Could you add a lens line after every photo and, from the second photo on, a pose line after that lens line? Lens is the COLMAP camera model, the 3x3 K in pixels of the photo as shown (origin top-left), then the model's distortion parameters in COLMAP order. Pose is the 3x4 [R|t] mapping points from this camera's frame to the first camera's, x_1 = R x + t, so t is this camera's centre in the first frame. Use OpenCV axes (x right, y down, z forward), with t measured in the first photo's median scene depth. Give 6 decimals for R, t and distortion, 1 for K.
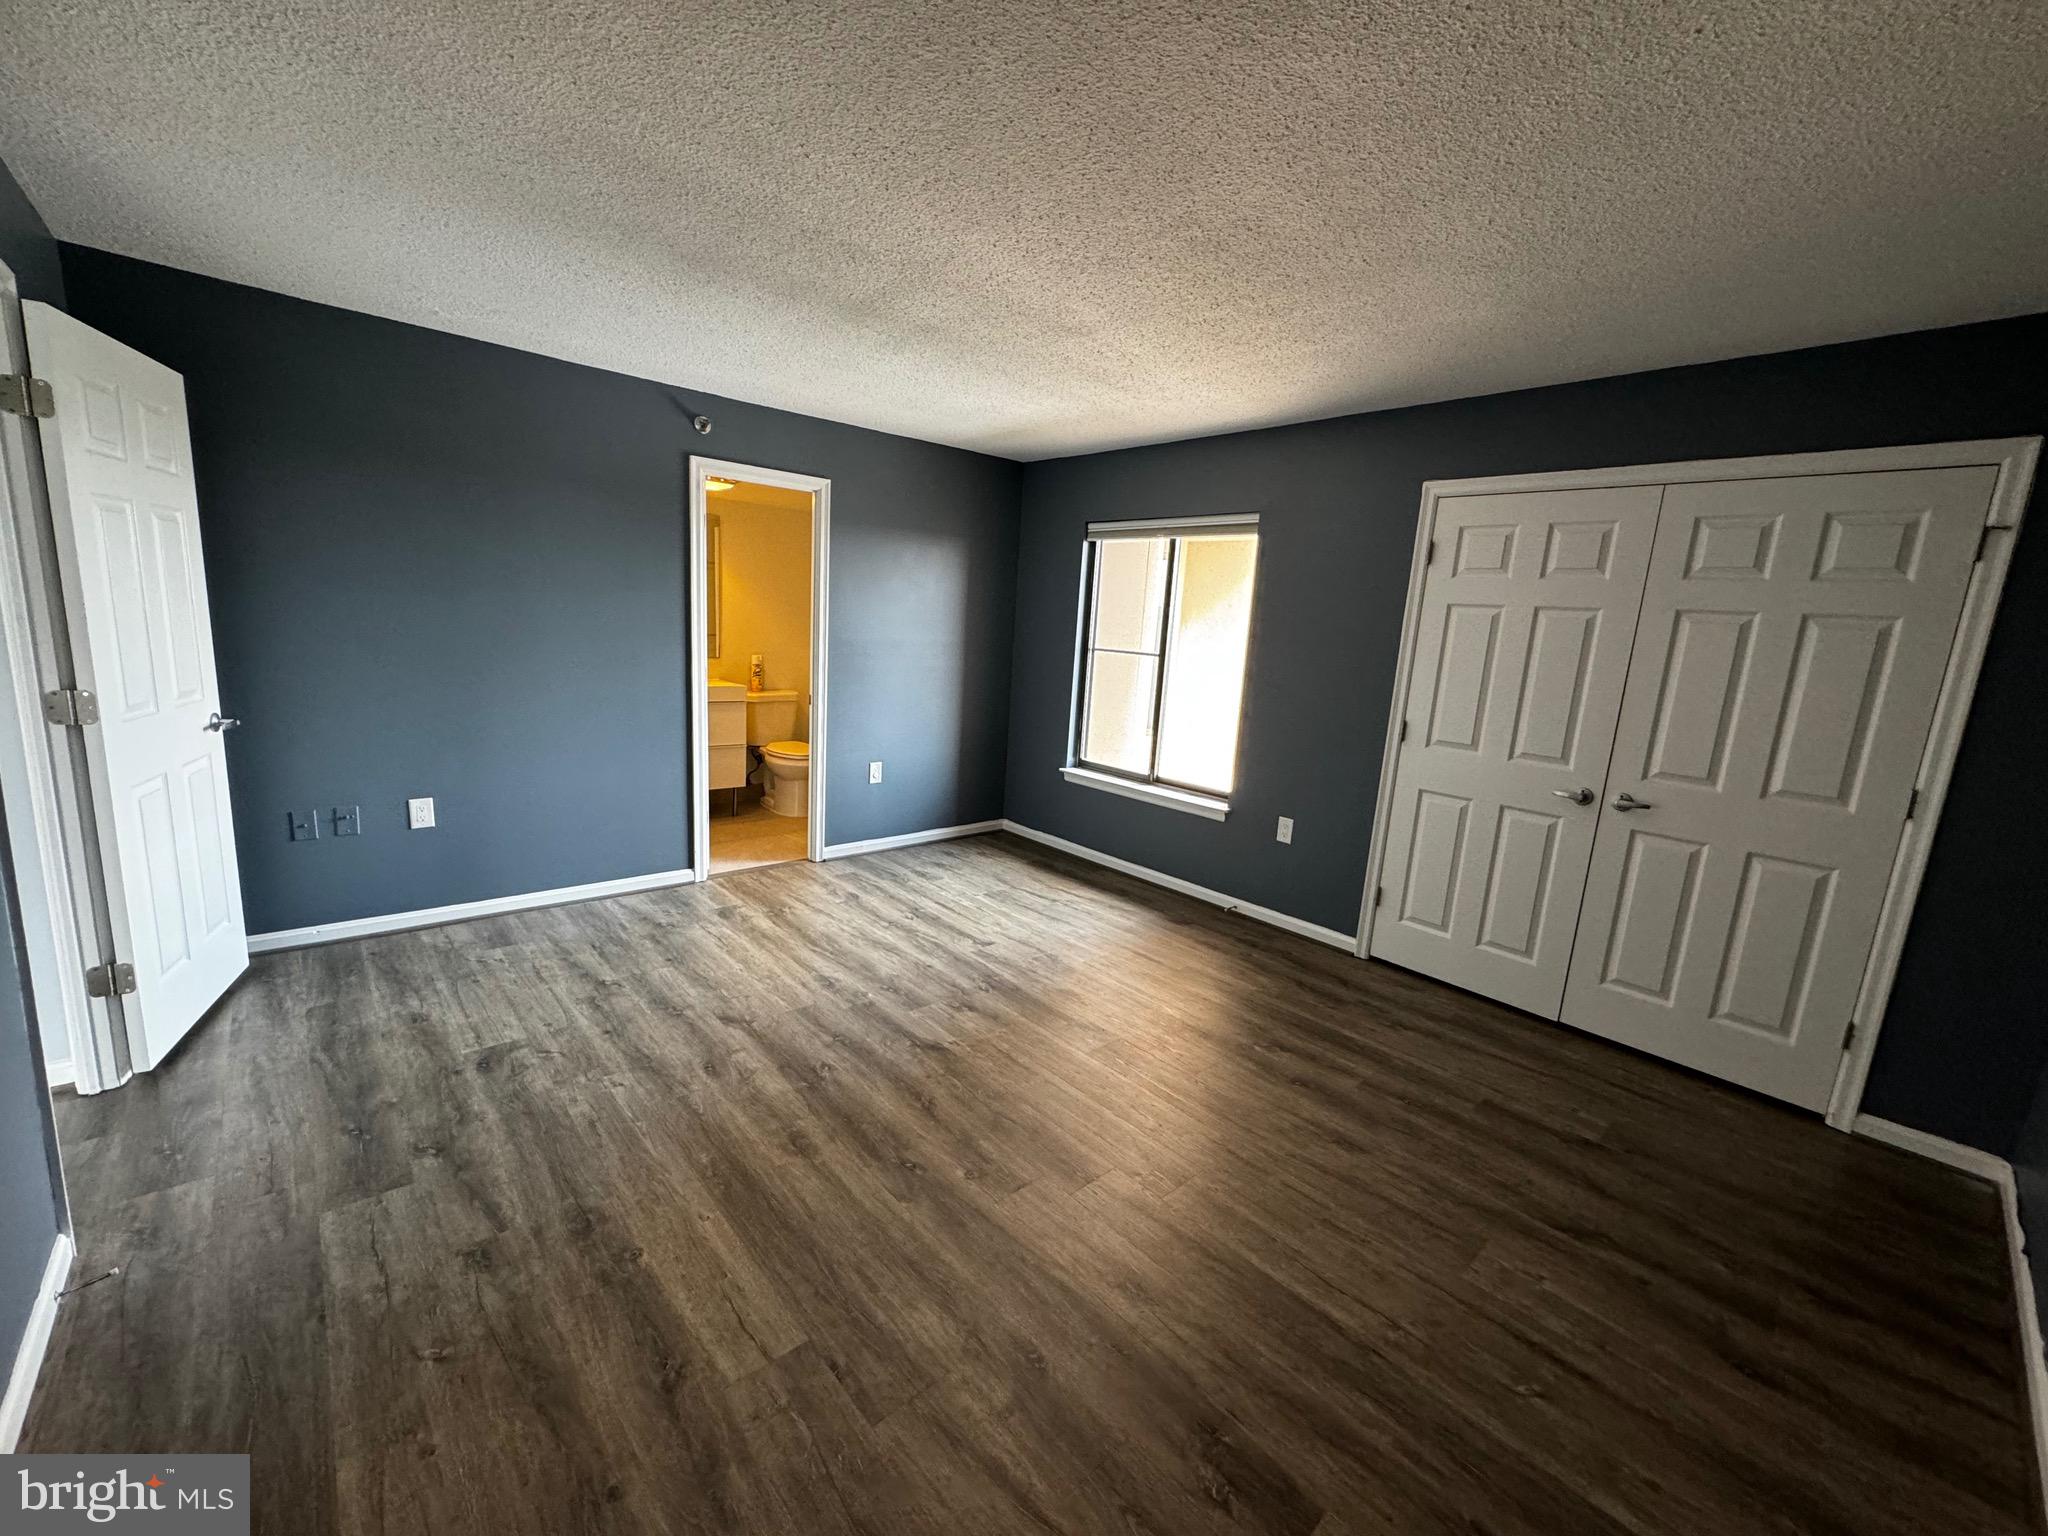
lens RADIAL K [[815.8, 0, 1022.1], [0, 815.8, 768.8], [0, 0, 1]] dist [-0.001878, 0.000192]
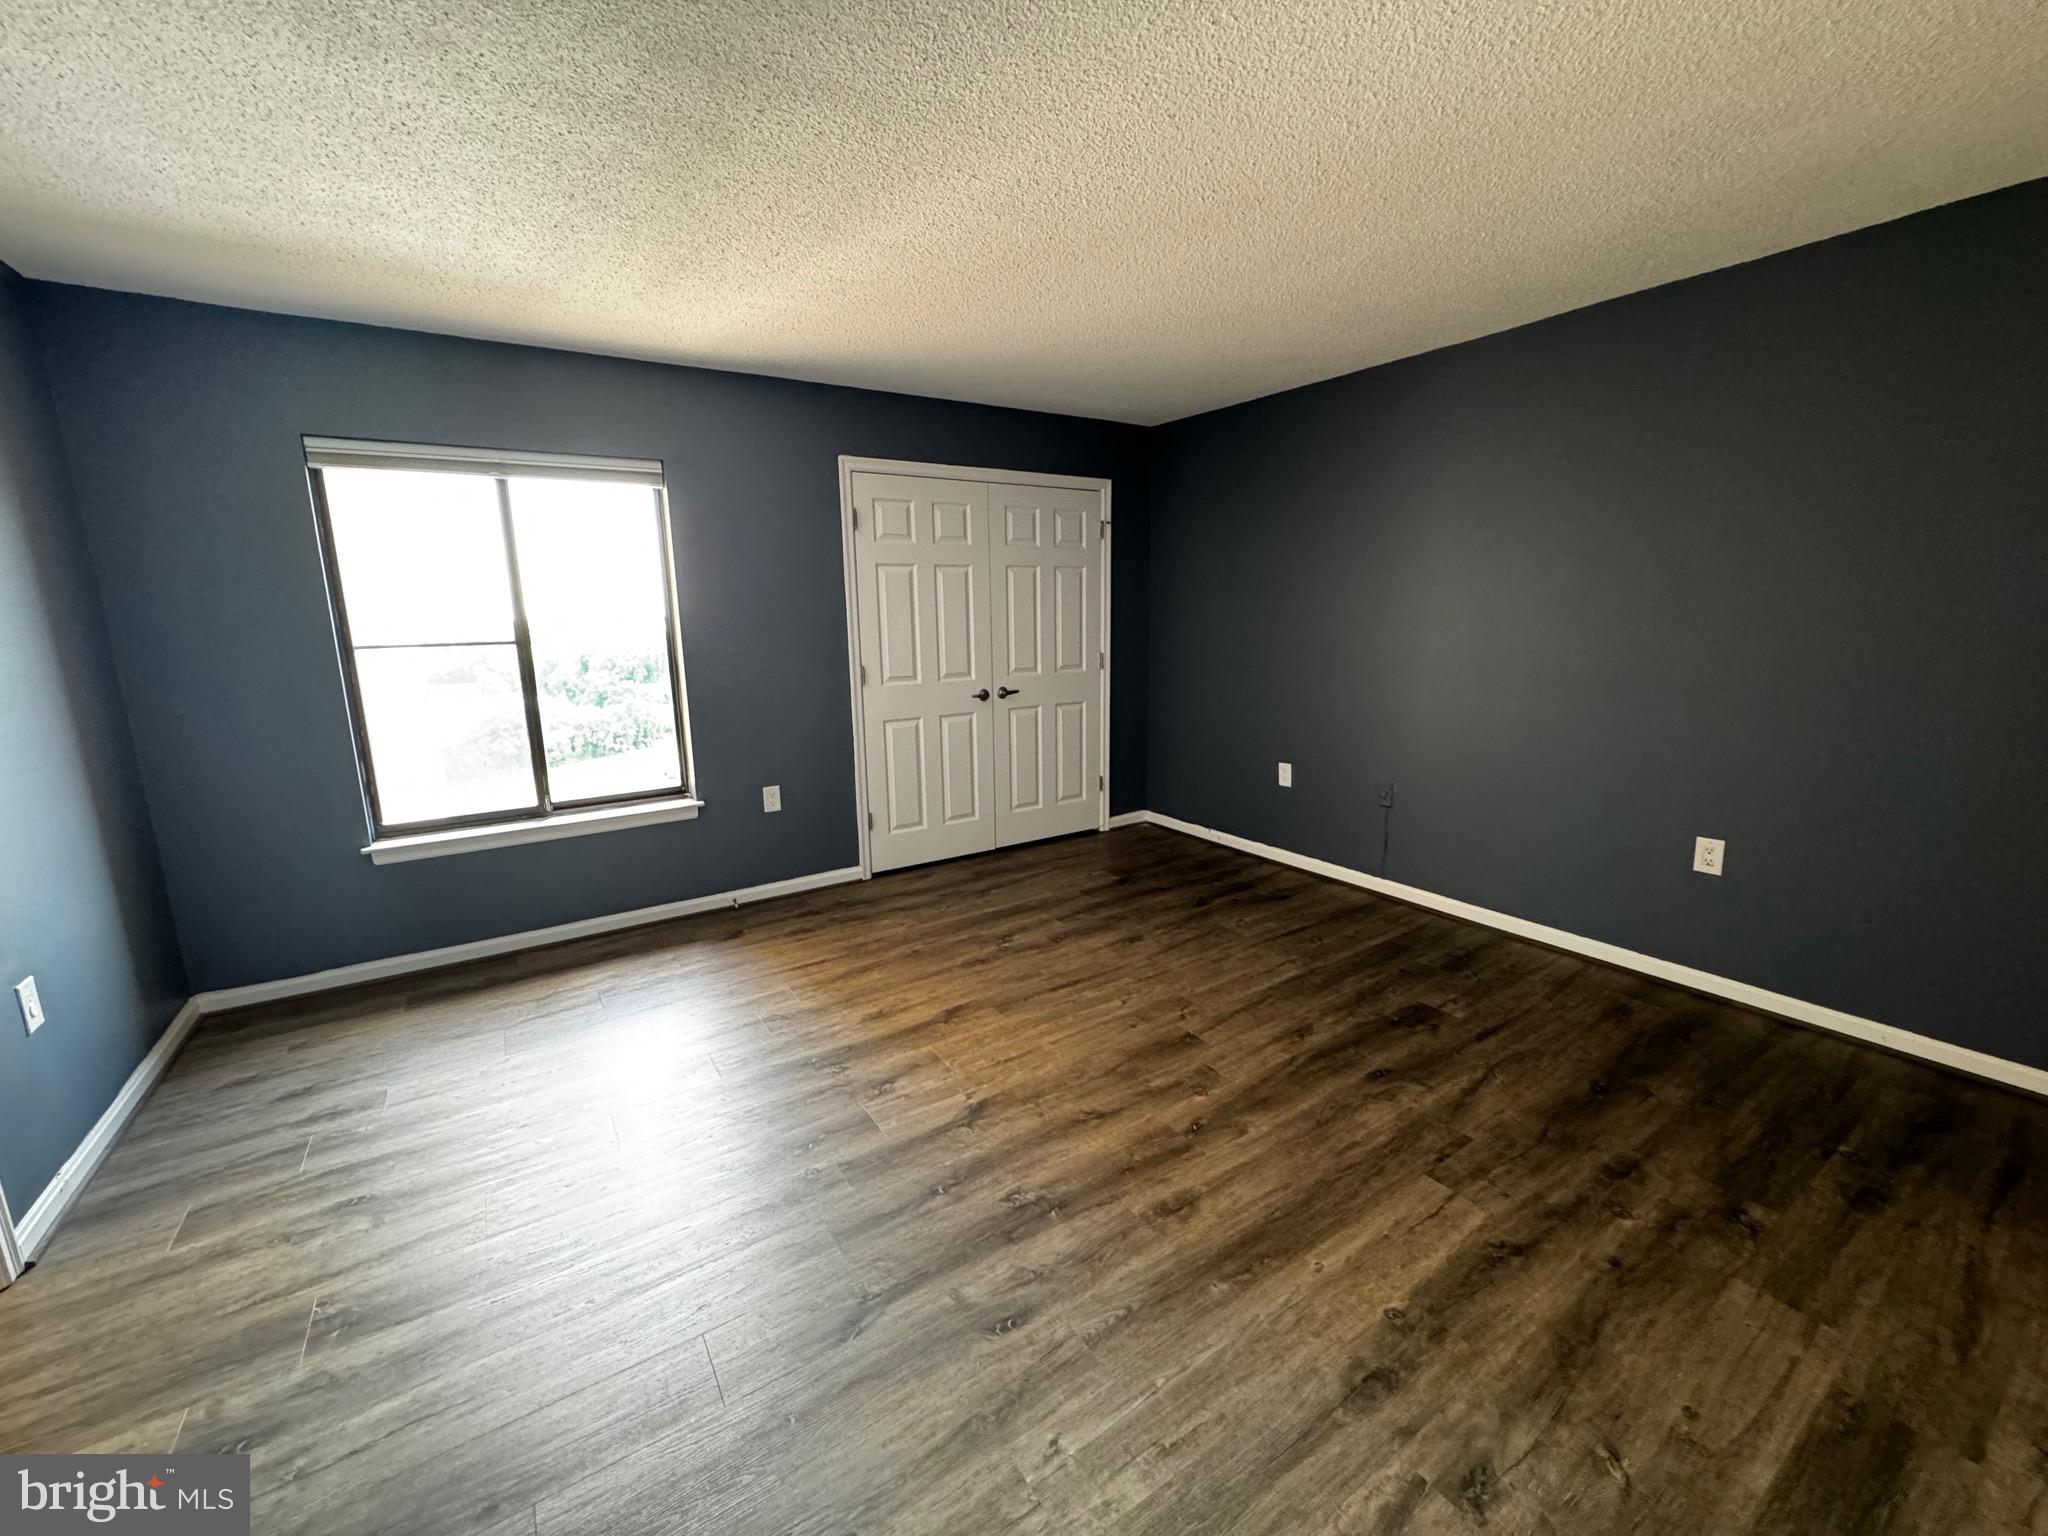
lens RADIAL K [[815.8, 0, 1024.1], [0, 815.8, 769.2], [0, 0, 1]] dist [-0.001878, 0.000192]
pose [[0.146832, -0.256079, 0.955439, -0.683460], [0.205684, 0.952700, 0.223735, -0.141076], [-0.967540, 0.163667, 0.192558, 0.622942]]
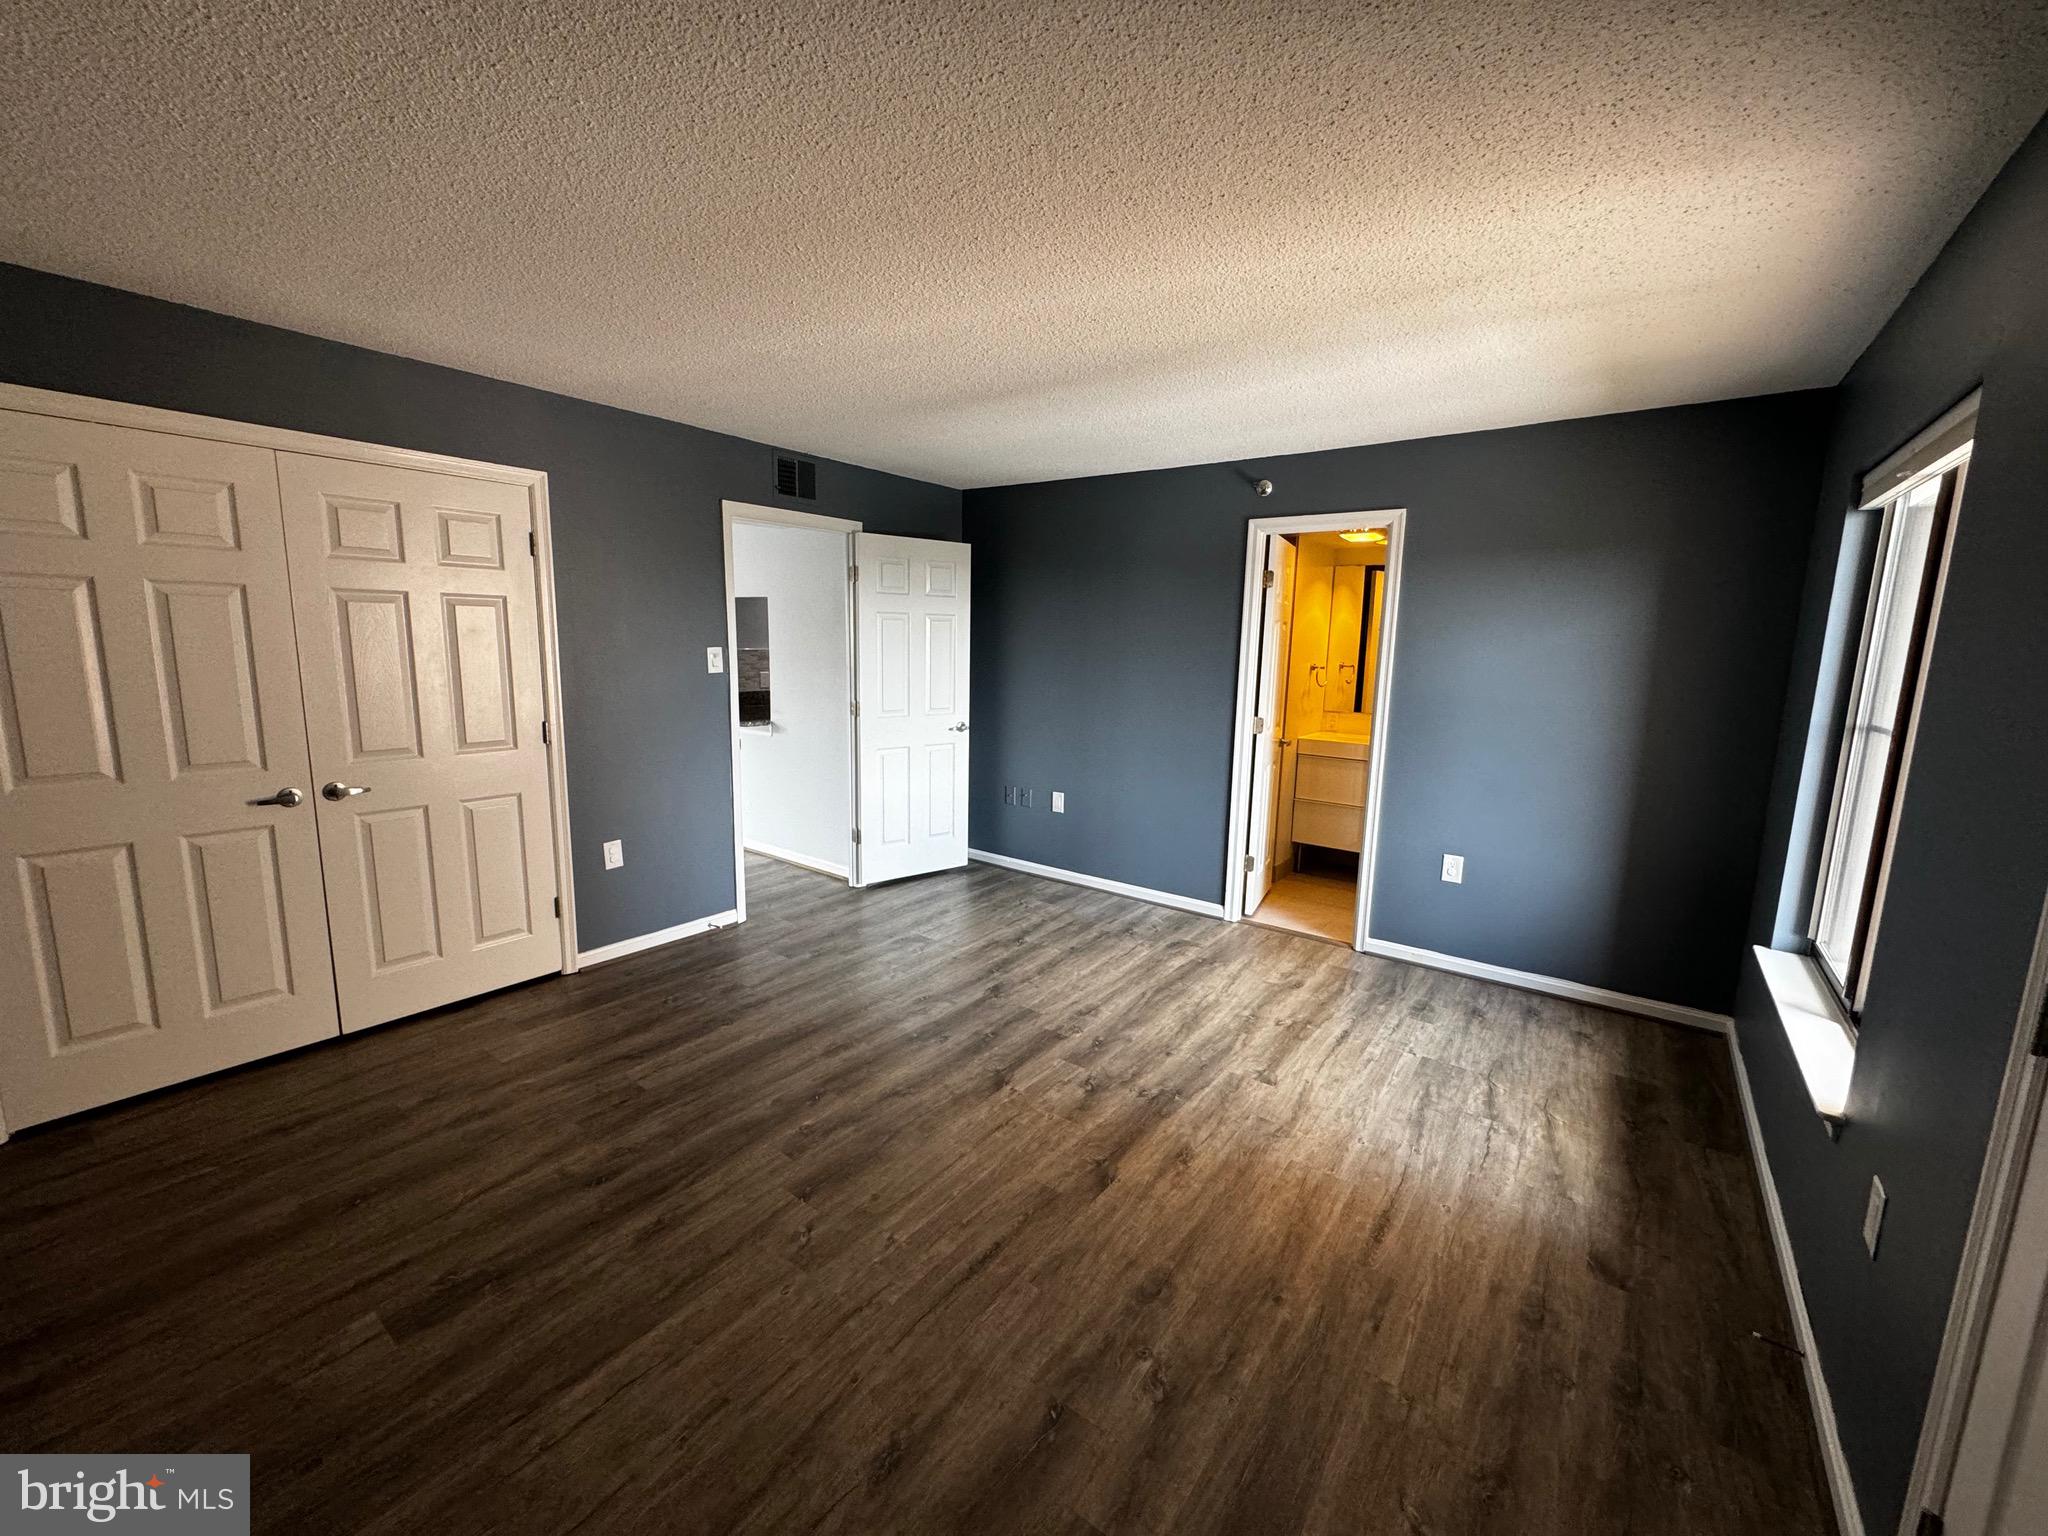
lens RADIAL K [[815.8, 0, 1019.8], [0, 815.8, 762.9], [0, 0, 1]] dist [-0.001878, 0.000192]
pose [[0.195187, 0.093331, -0.976315, 0.712247], [-0.186161, 0.980890, 0.056550, -0.089063], [0.962936, 0.170714, 0.208831, 0.632390]]
